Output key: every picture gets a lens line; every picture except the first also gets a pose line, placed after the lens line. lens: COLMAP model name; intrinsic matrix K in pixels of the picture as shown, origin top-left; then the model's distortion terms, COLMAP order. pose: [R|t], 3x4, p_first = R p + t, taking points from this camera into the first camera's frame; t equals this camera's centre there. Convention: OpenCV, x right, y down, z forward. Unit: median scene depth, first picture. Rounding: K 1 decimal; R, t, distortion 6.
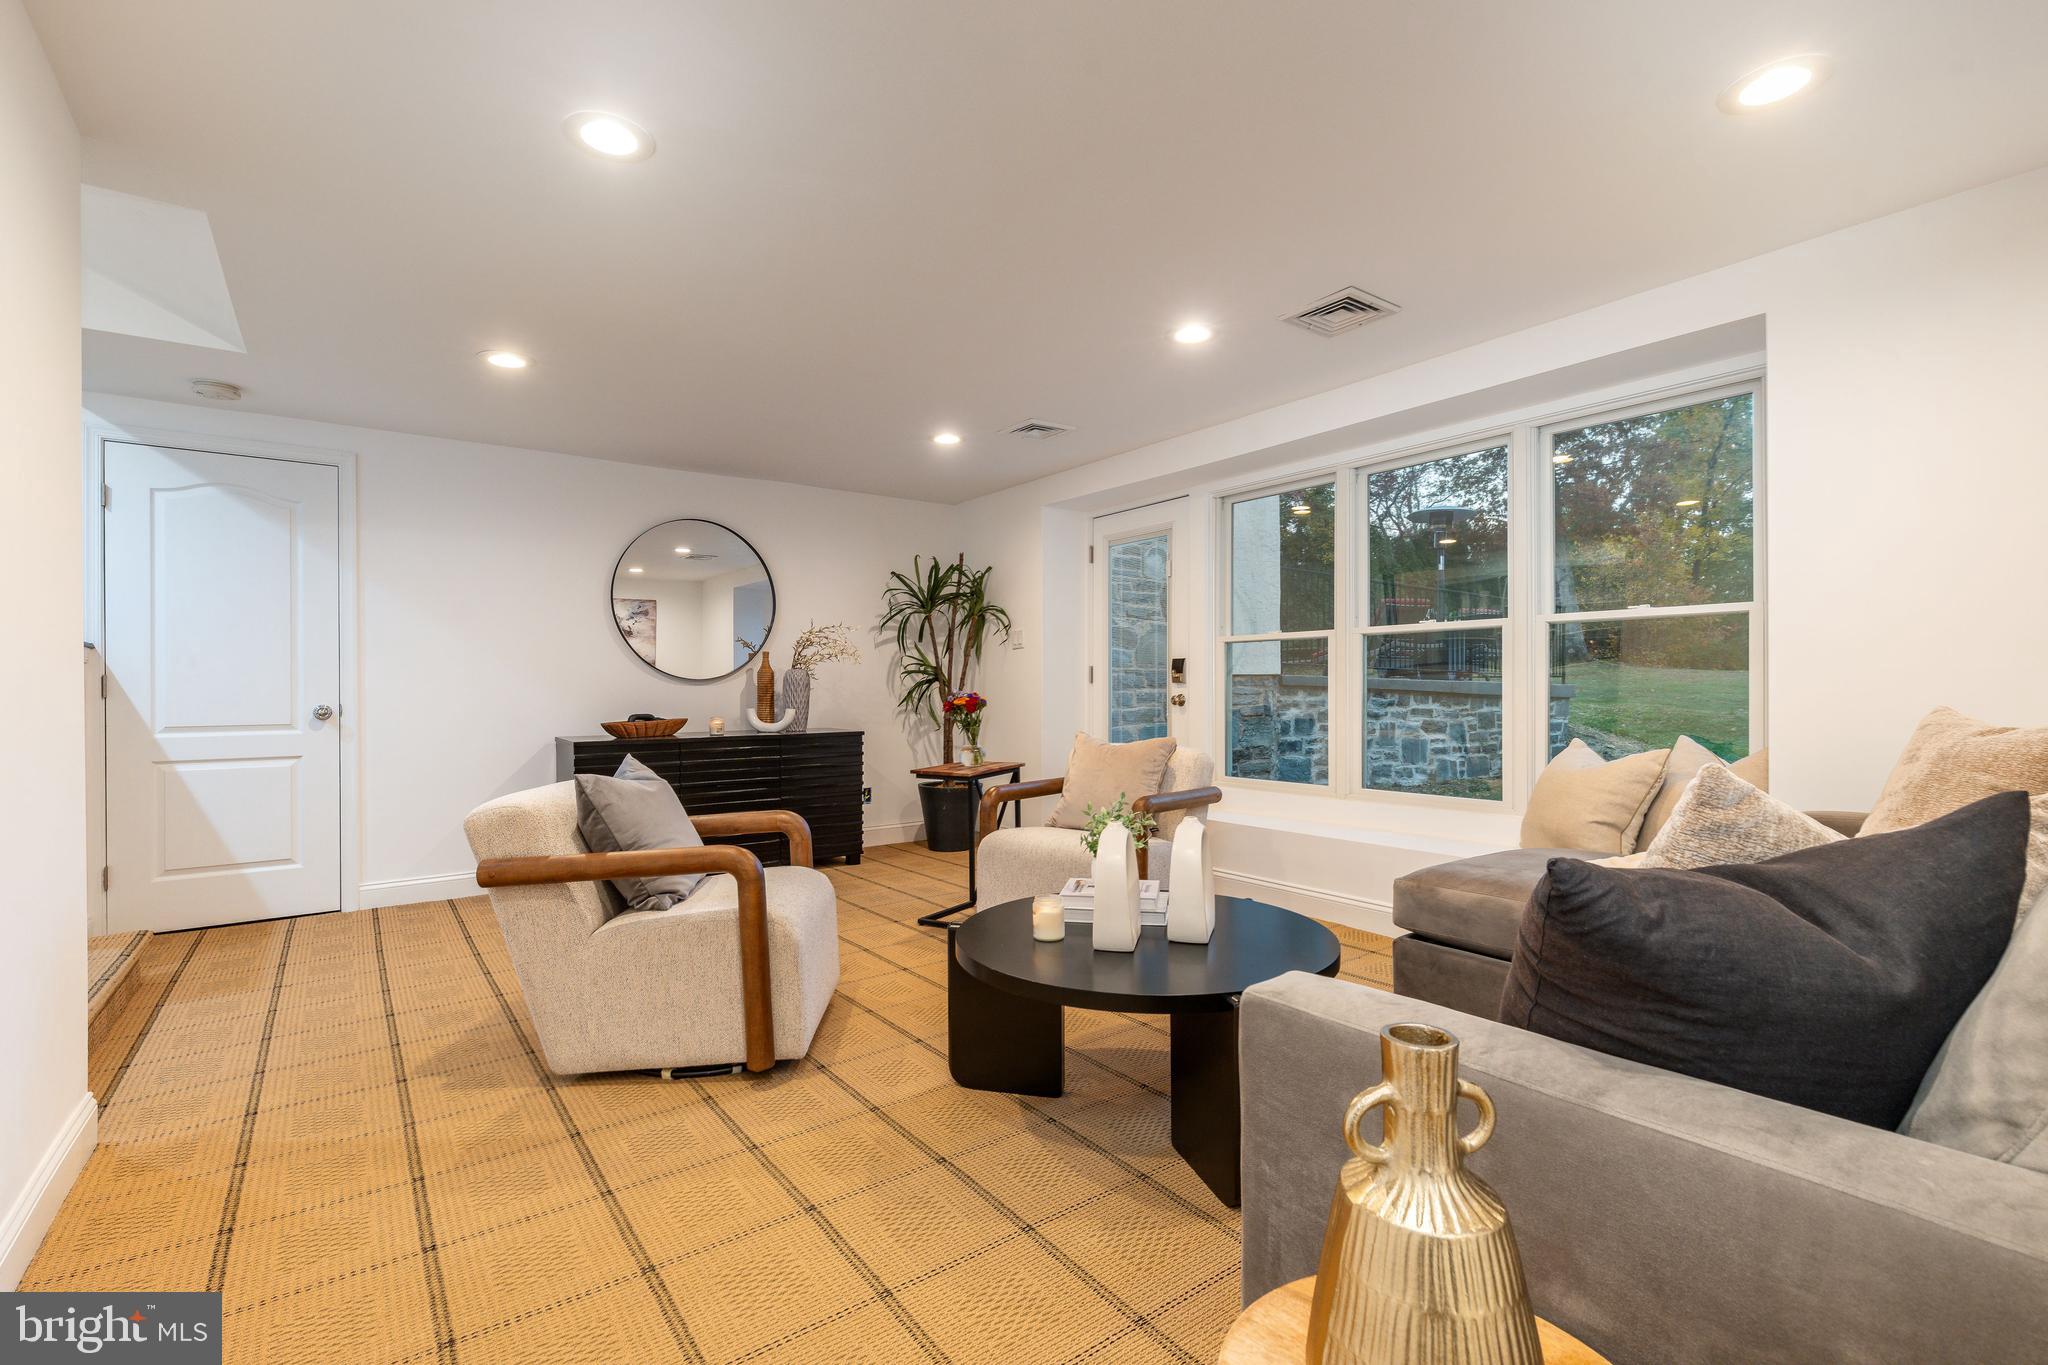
lens RADIAL K [[915.5, 0, 1021.0], [0, 915.5, 686.3], [0, 0, 1]] dist [0.001602, -0.000150]
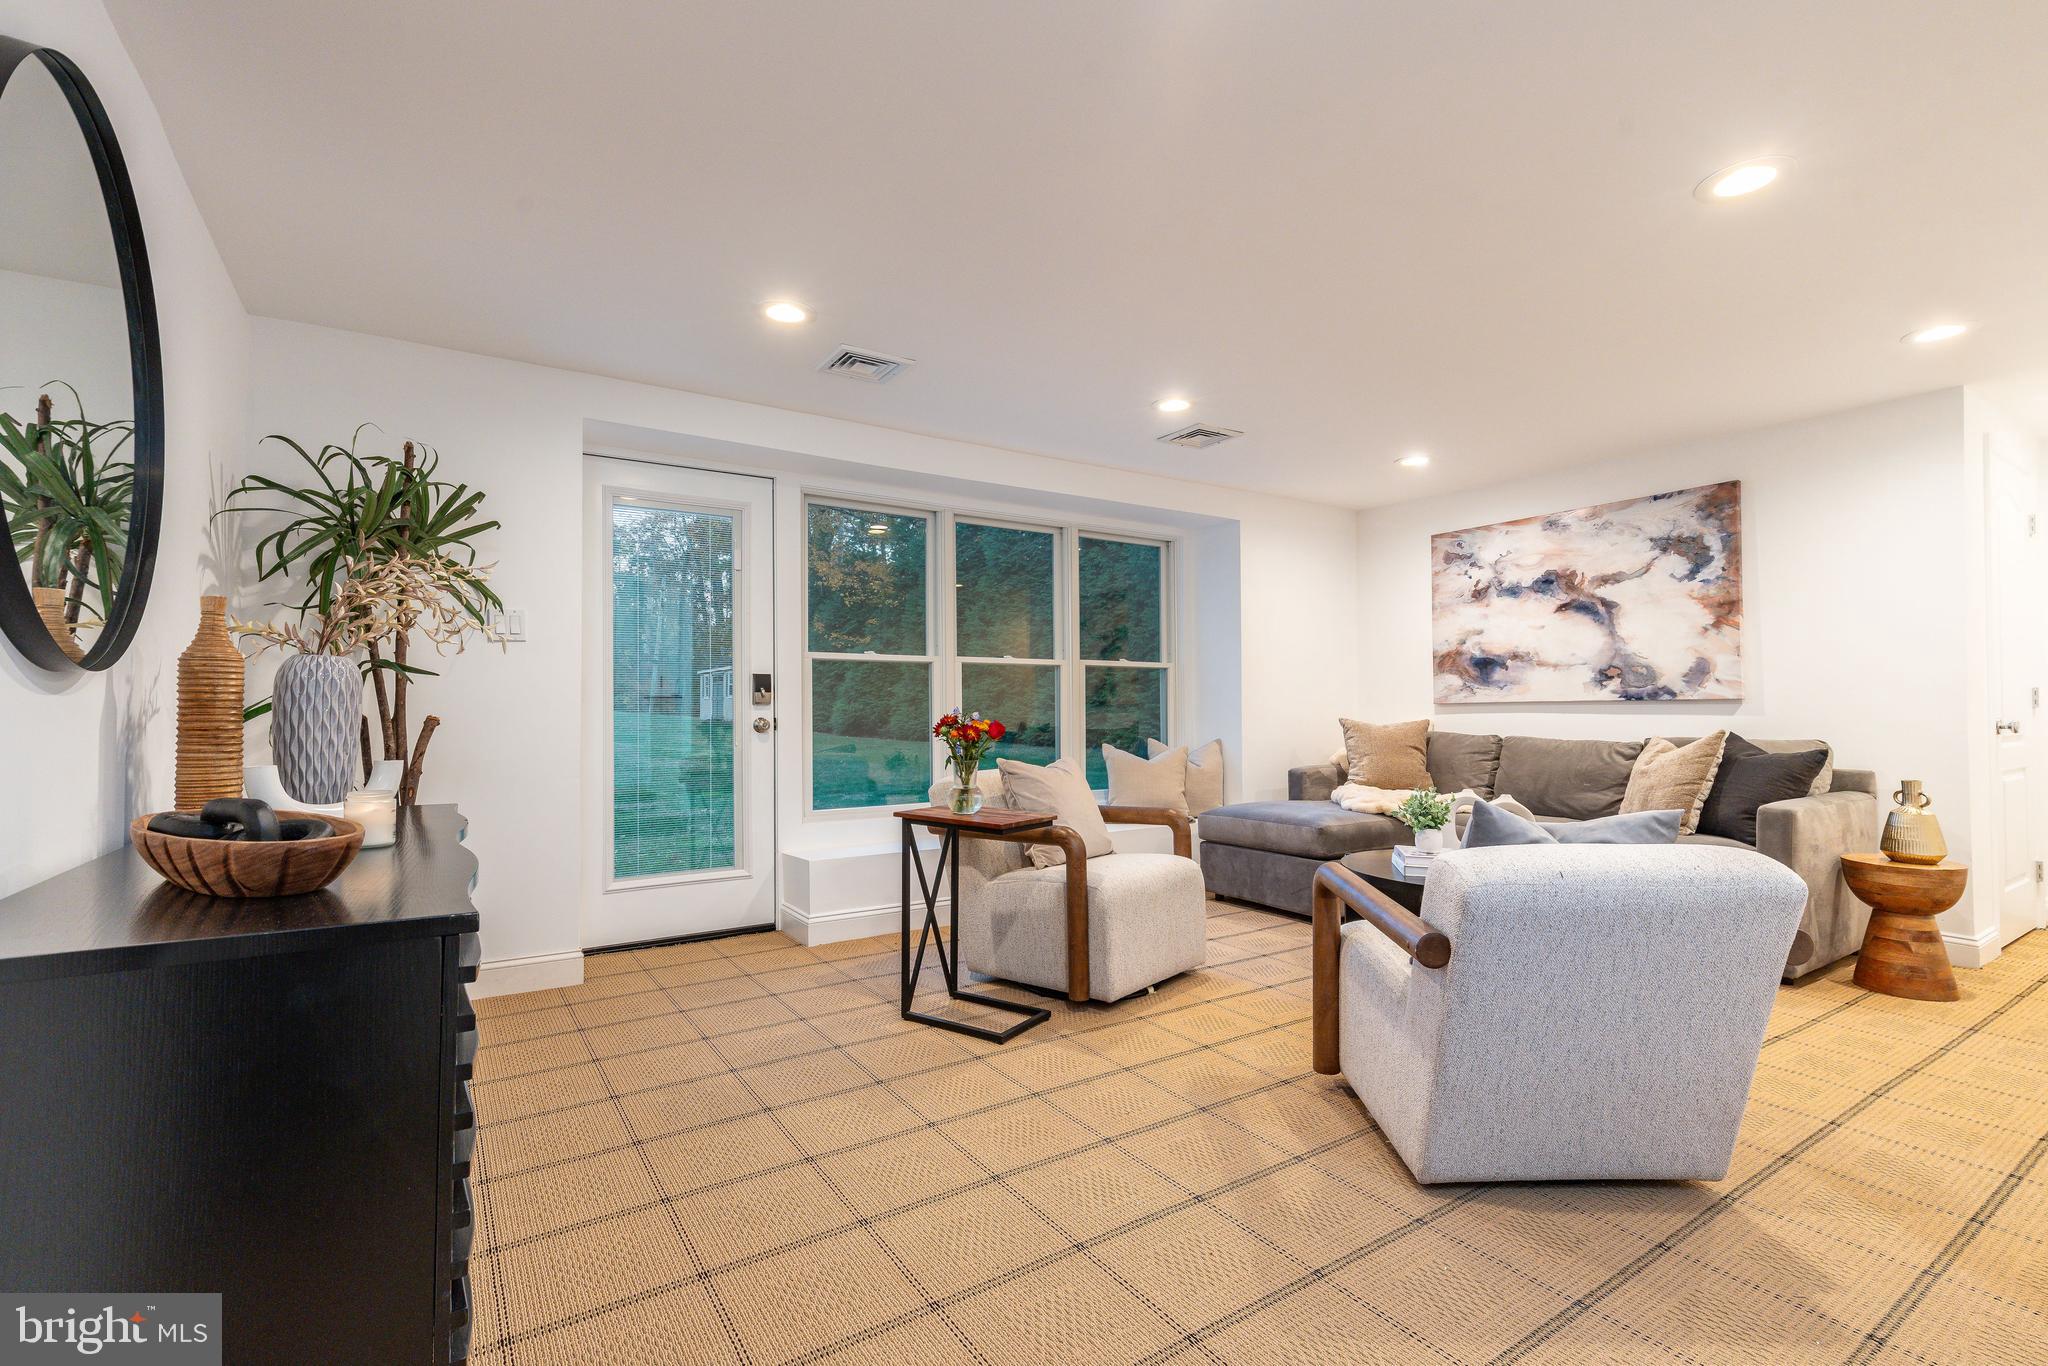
lens RADIAL K [[915.5, 0, 1018.5], [0, 915.5, 690.1], [0, 0, 1]] dist [0.001602, -0.000150]
pose [[0.068105, 0.020539, 0.997467, -1.378935], [0.004239, 0.999773, -0.020876, 0.002706], [-0.997669, 0.005650, 0.068003, 1.574365]]
